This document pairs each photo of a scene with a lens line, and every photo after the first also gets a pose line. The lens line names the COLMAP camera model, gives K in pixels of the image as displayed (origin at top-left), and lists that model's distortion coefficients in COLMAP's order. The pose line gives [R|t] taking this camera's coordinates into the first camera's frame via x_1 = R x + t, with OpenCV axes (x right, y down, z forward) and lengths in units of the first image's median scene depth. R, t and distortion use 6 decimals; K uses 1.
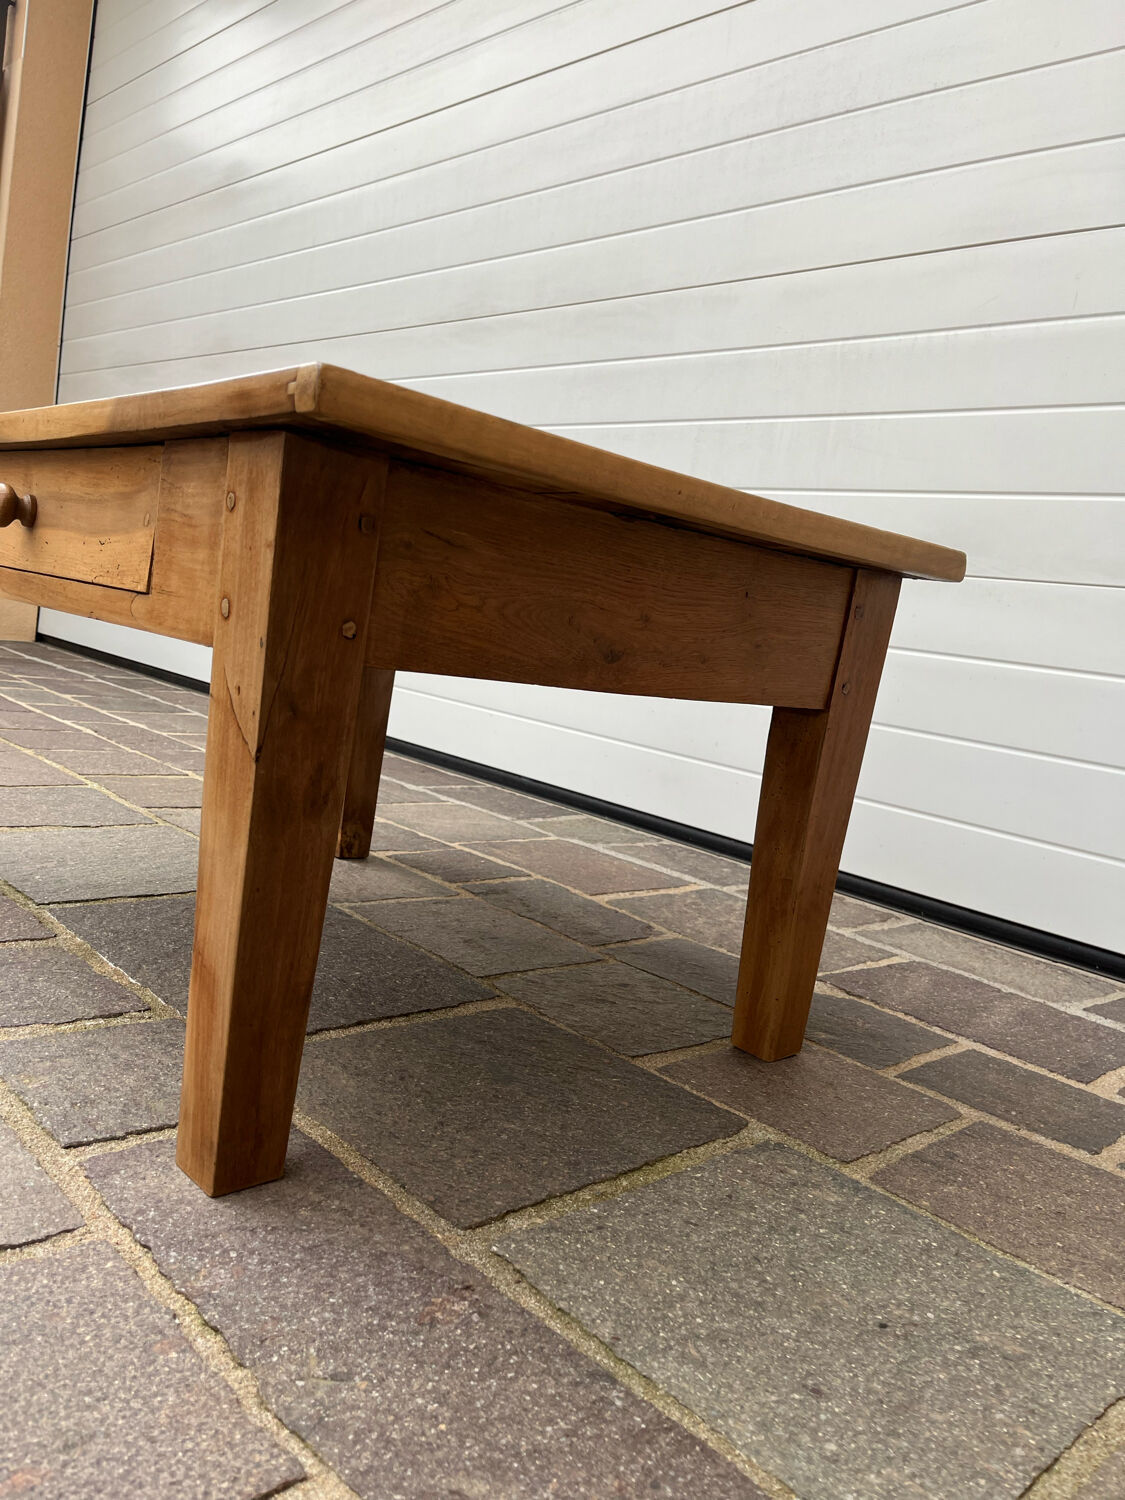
lens RADIAL K [[1141.9, 0, 573.1], [0, 1141.9, 755.9], [0, 0, 1]] dist [0.066411, -0.094525]
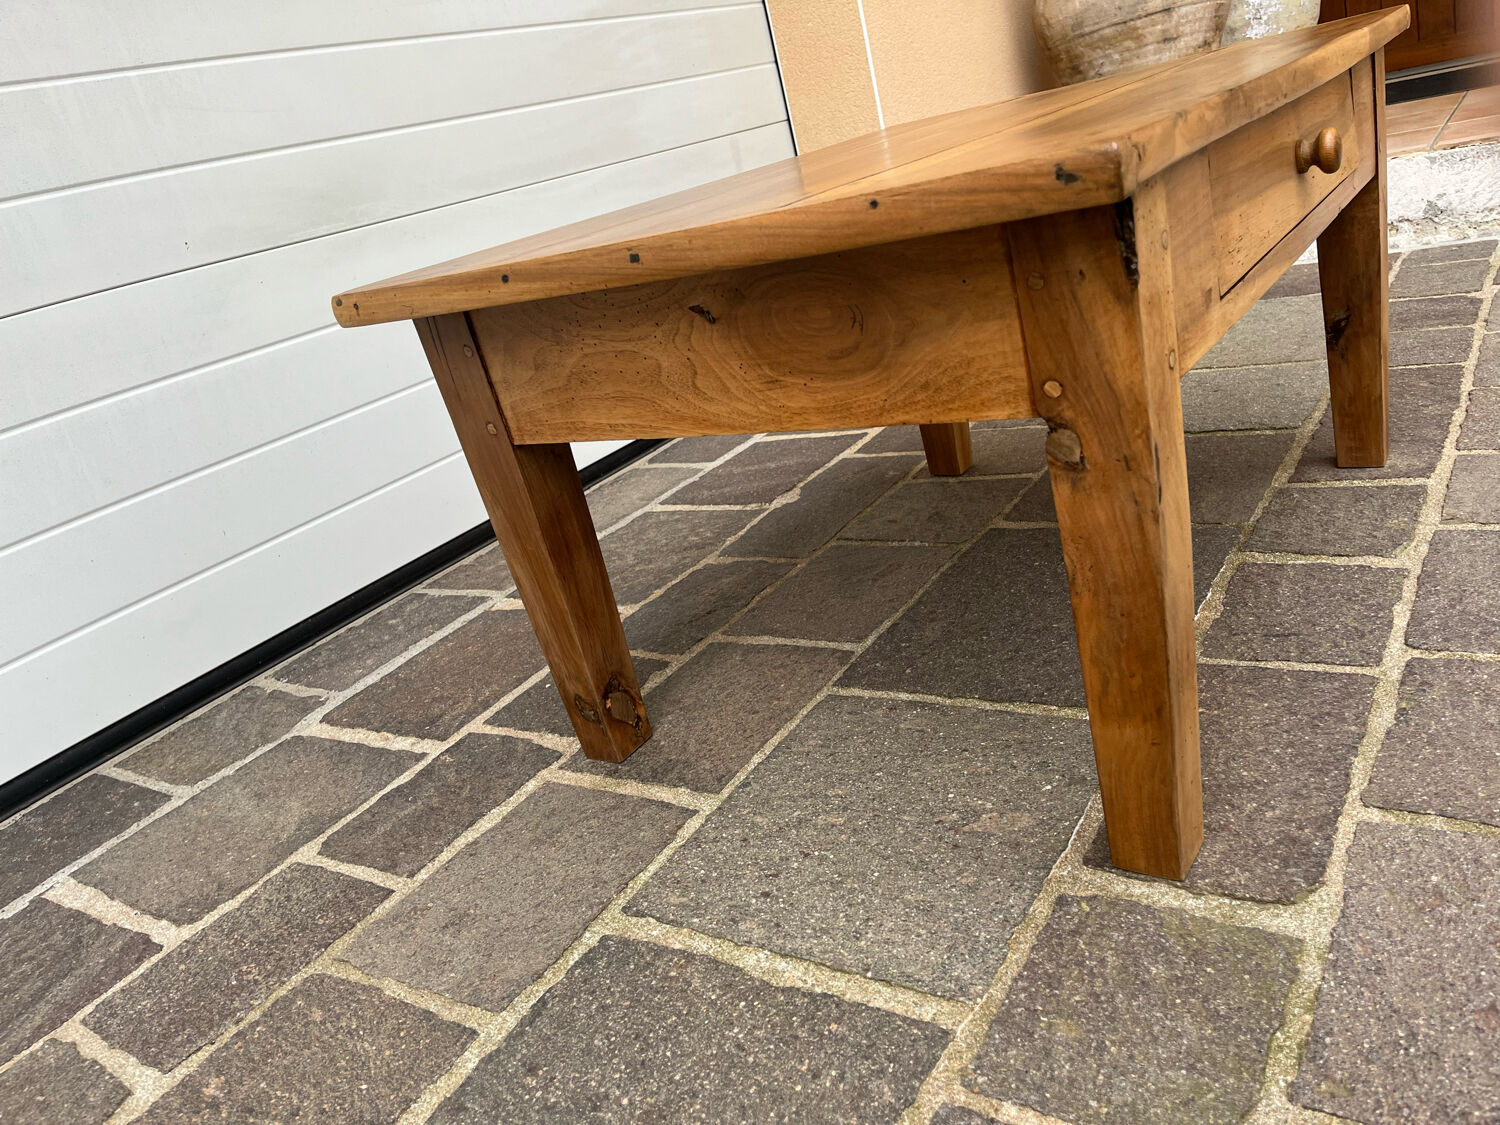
lens RADIAL K [[1141.9, 0, 760.5], [0, 1141.9, 557.3], [0, 0, 1]] dist [0.066411, -0.094525]
pose [[-0.250838, -0.417102, 0.873560, -1.769900], [0.309446, 0.820512, 0.480628, -0.713418], [-0.917237, 0.390879, -0.076746, 2.128841]]
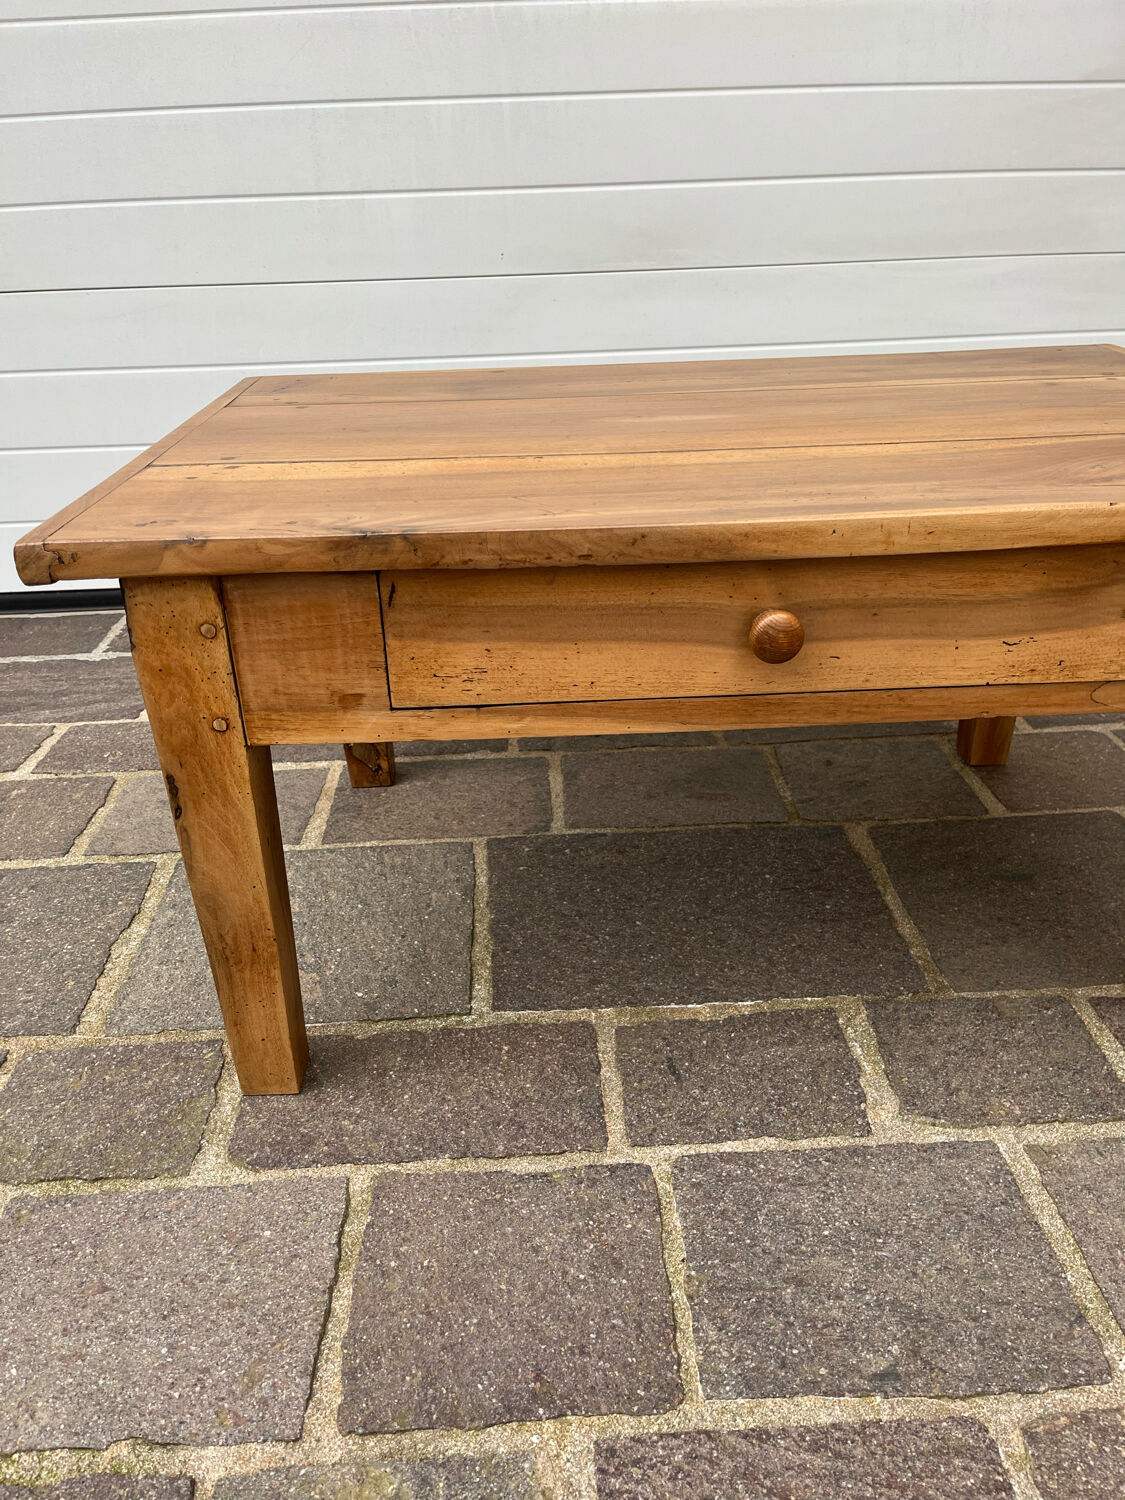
lens RADIAL K [[1141.9, 0, 550.2], [0, 1141.9, 764.3], [0, 0, 1]] dist [0.066411, -0.094525]
pose [[0.649669, -0.483256, 0.586851, -1.422523], [0.211787, 0.856443, 0.470800, -0.706222], [-0.730120, -0.181577, 0.658752, 0.741628]]
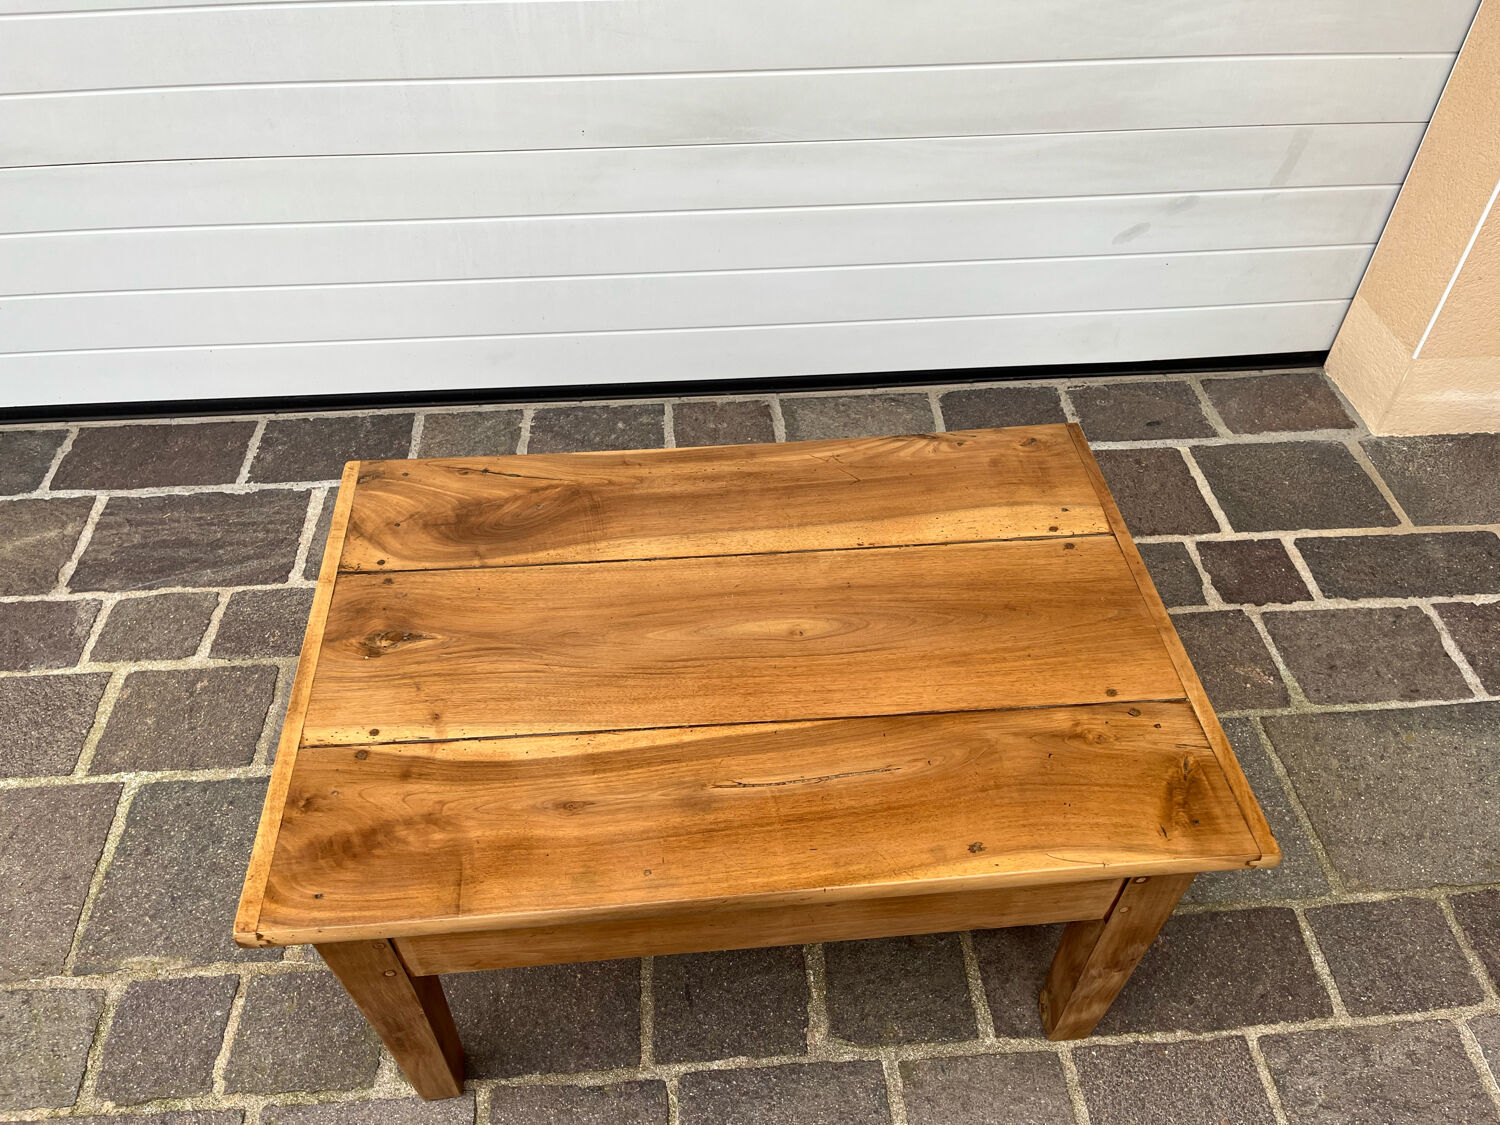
lens RADIAL K [[1141.9, 0, 739.4], [0, 1141.9, 562.9], [0, 0, 1]] dist [0.066411, -0.094525]
pose [[0.632183, -0.644646, 0.429856, -1.039816], [0.181239, 0.662423, 0.726876, -1.722651], [-0.753324, -0.381612, 0.535607, 0.584367]]
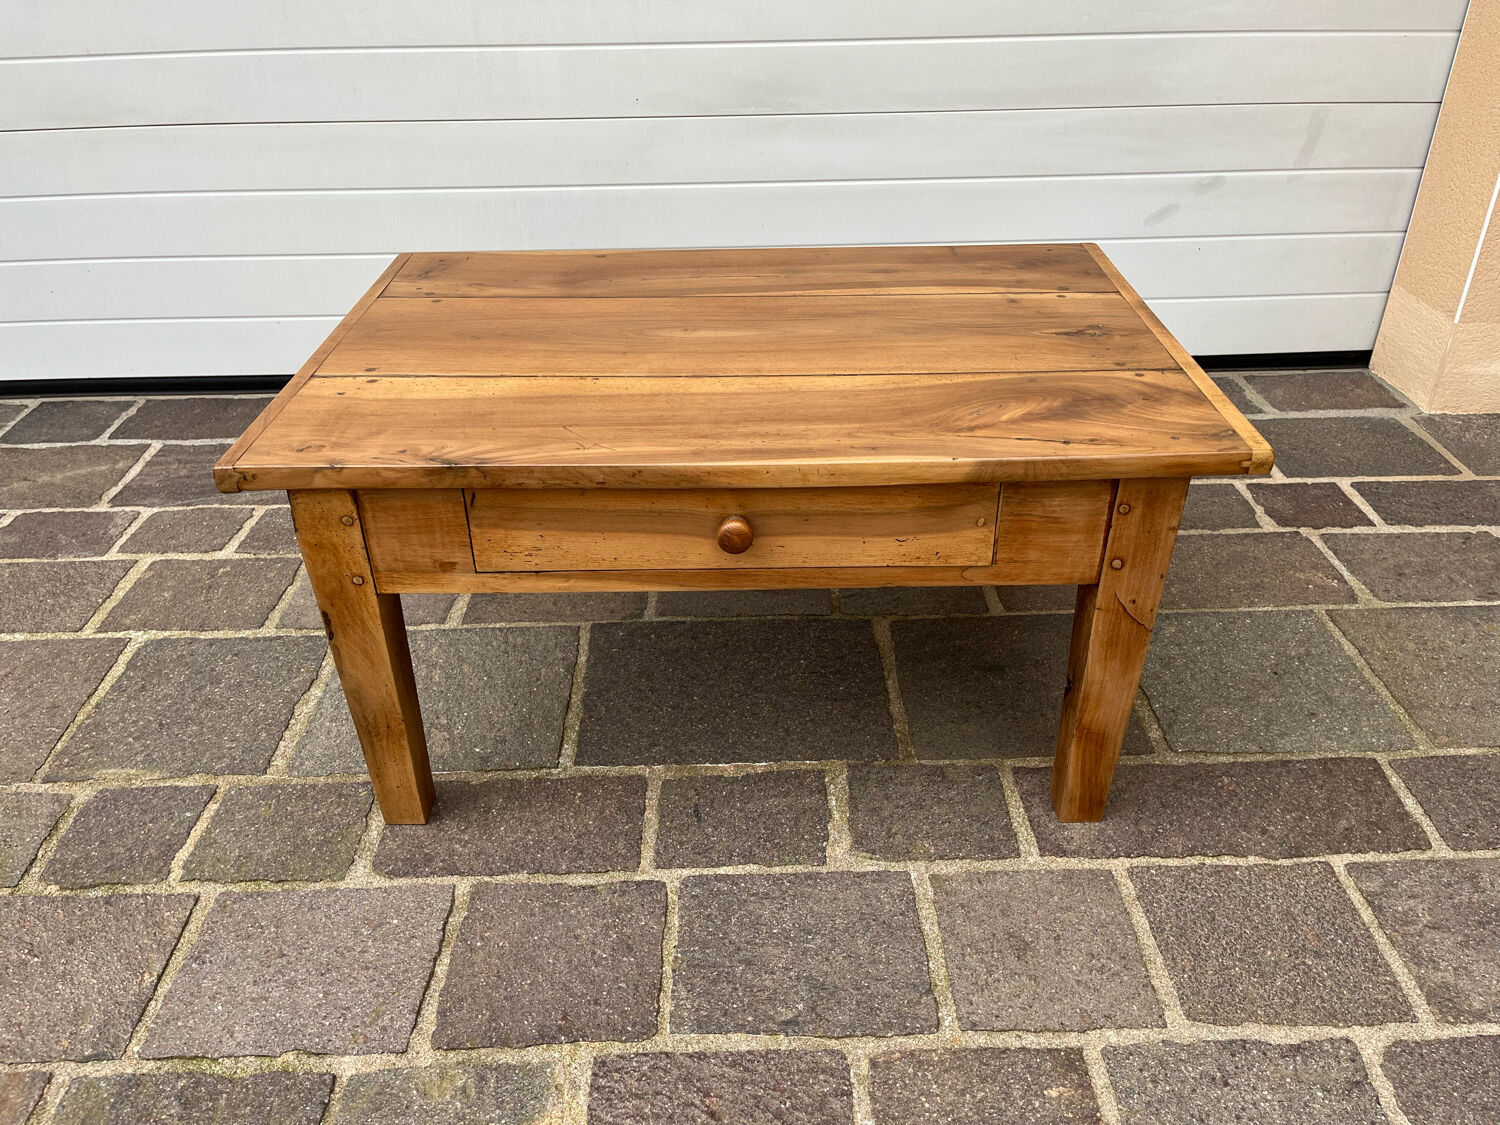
lens RADIAL K [[1141.9, 0, 748.7], [0, 1141.9, 562.5], [0, 0, 1]] dist [0.066411, -0.094525]
pose [[0.667922, -0.514552, 0.537696, -1.445815], [0.196741, 0.818860, 0.539223, -1.053806], [-0.717756, -0.254373, 0.648168, 0.297645]]
